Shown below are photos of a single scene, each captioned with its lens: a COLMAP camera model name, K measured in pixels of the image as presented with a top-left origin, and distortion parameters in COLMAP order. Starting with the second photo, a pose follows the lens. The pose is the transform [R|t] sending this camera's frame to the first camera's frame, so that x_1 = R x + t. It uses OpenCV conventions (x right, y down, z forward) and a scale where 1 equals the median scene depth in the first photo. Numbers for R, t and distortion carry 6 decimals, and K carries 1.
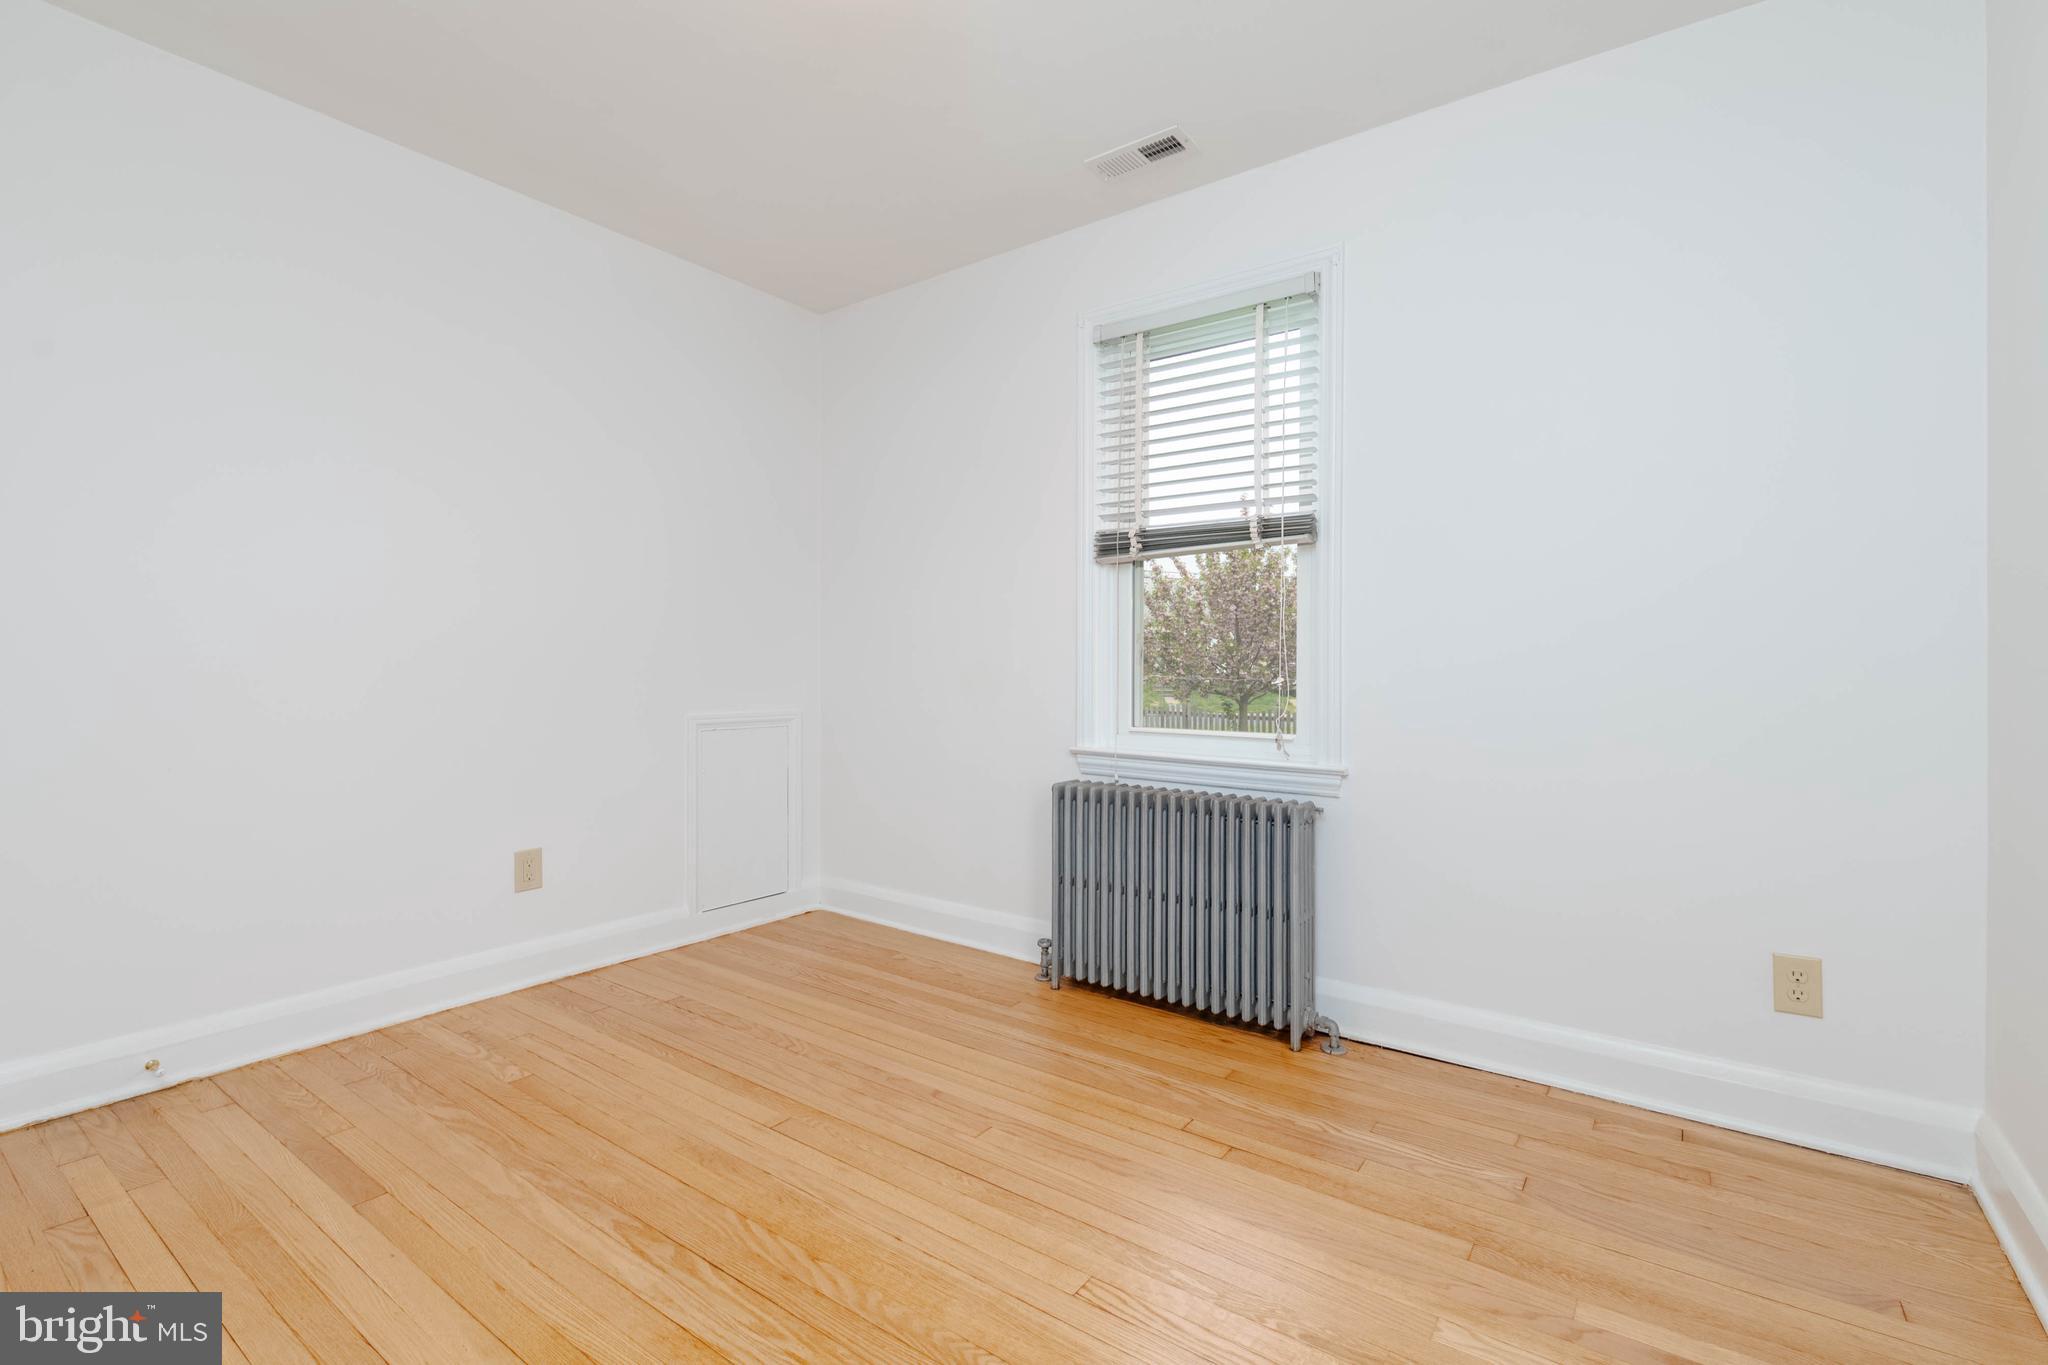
lens RADIAL K [[914.1, 0, 1038.4], [0, 914.1, 696.4], [0, 0, 1]] dist [0.003394, -0.000325]
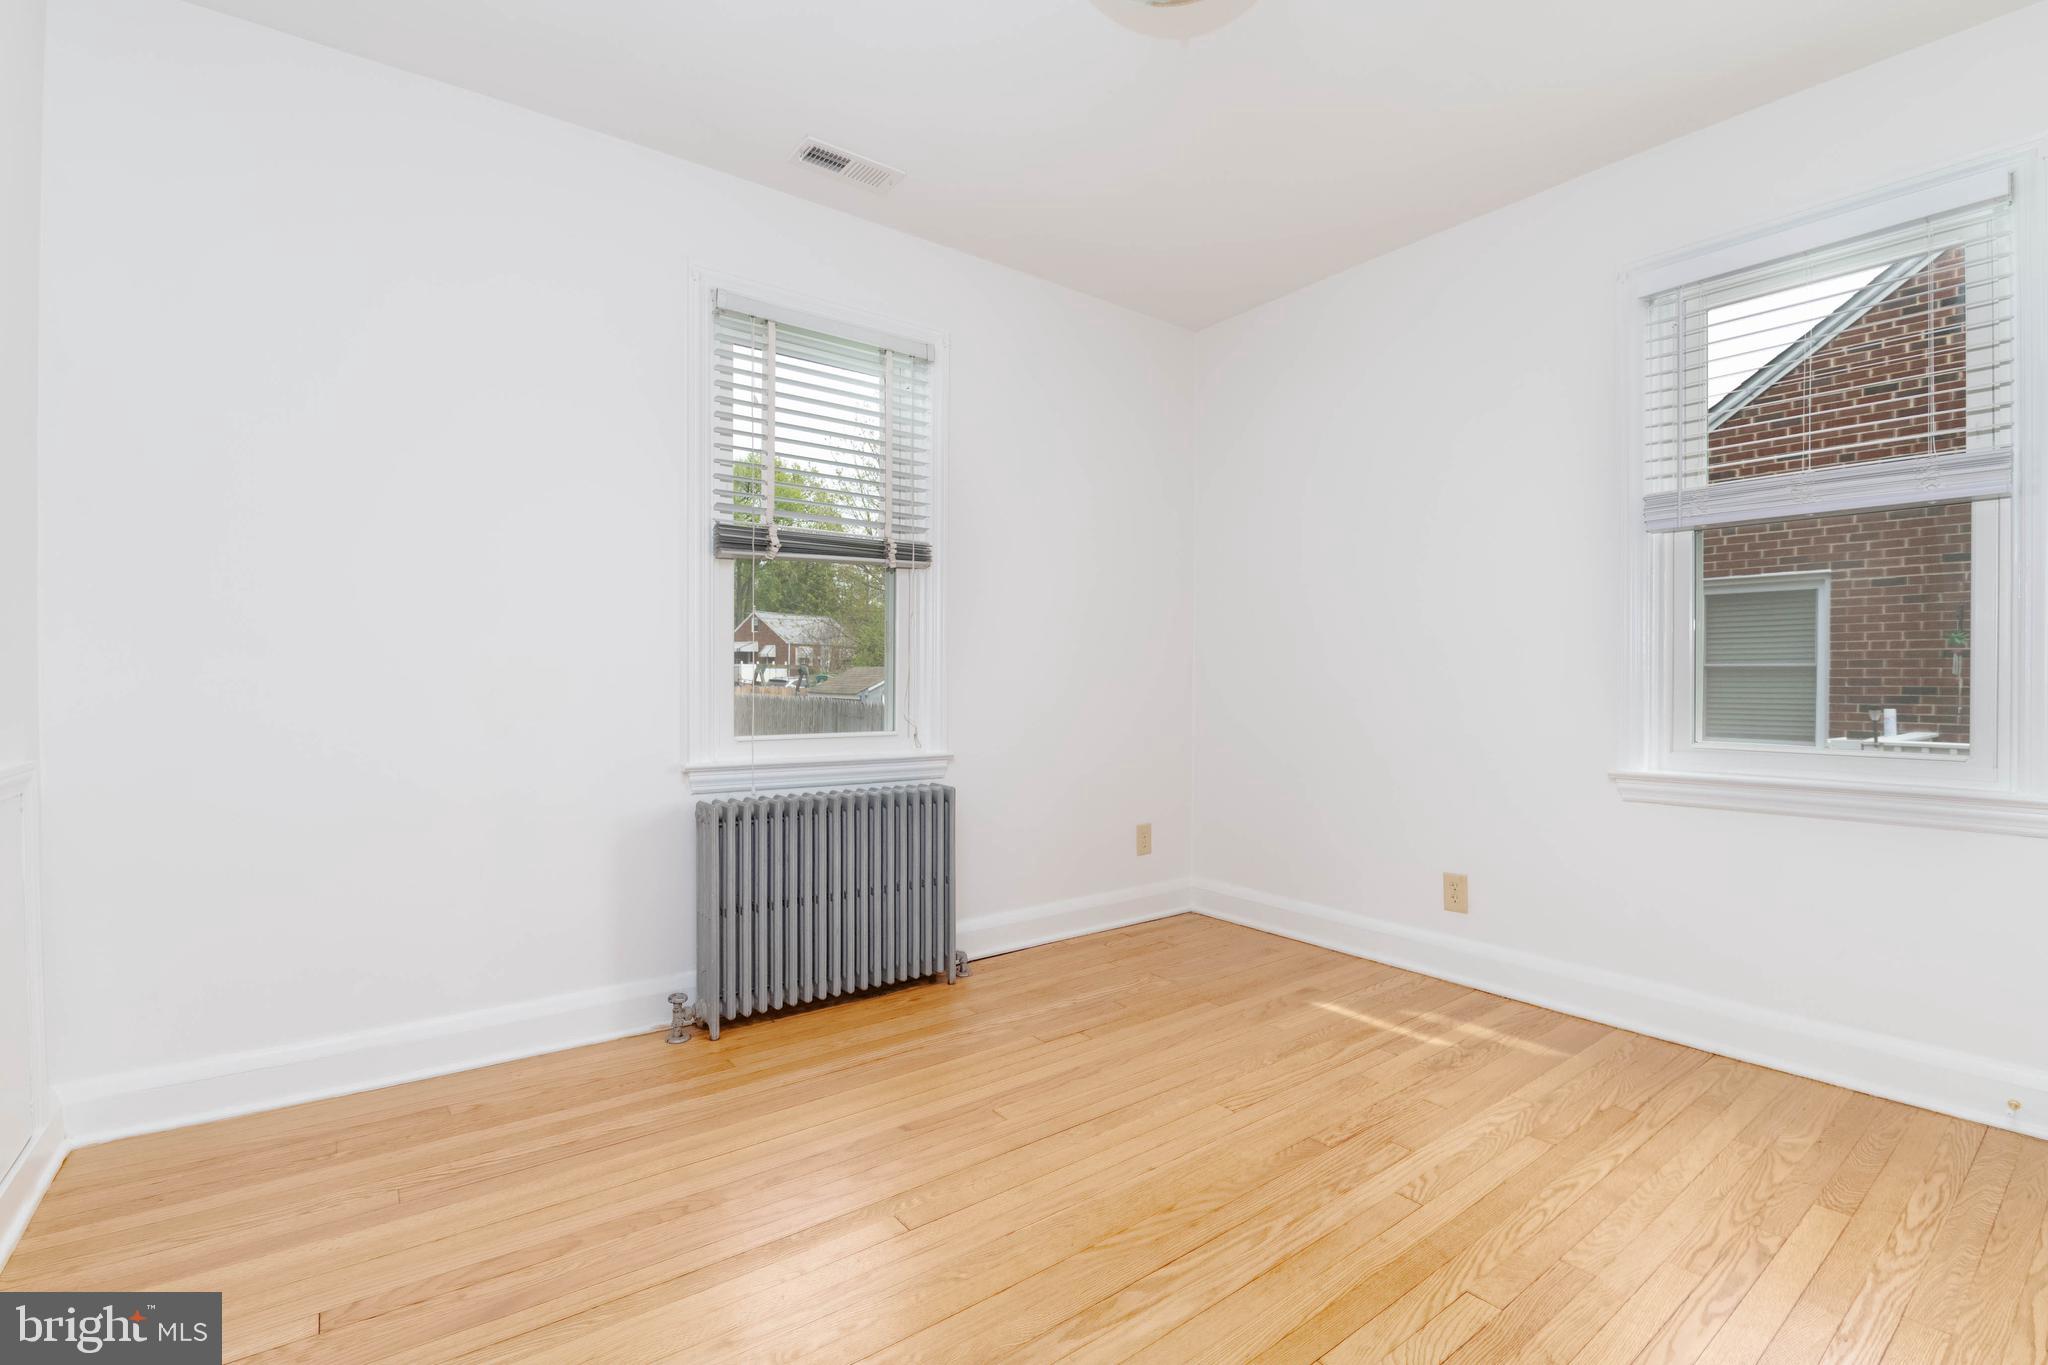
lens RADIAL K [[910.7, 0, 1026.2], [0, 910.7, 735.2], [0, 0, 1]] dist [-0.024776, -0.000240]
pose [[0.298284, -0.068011, 0.952051, -0.869339], [0.029215, 0.997641, 0.062115, -0.021795], [-0.954030, 0.009287, 0.299567, 0.556178]]
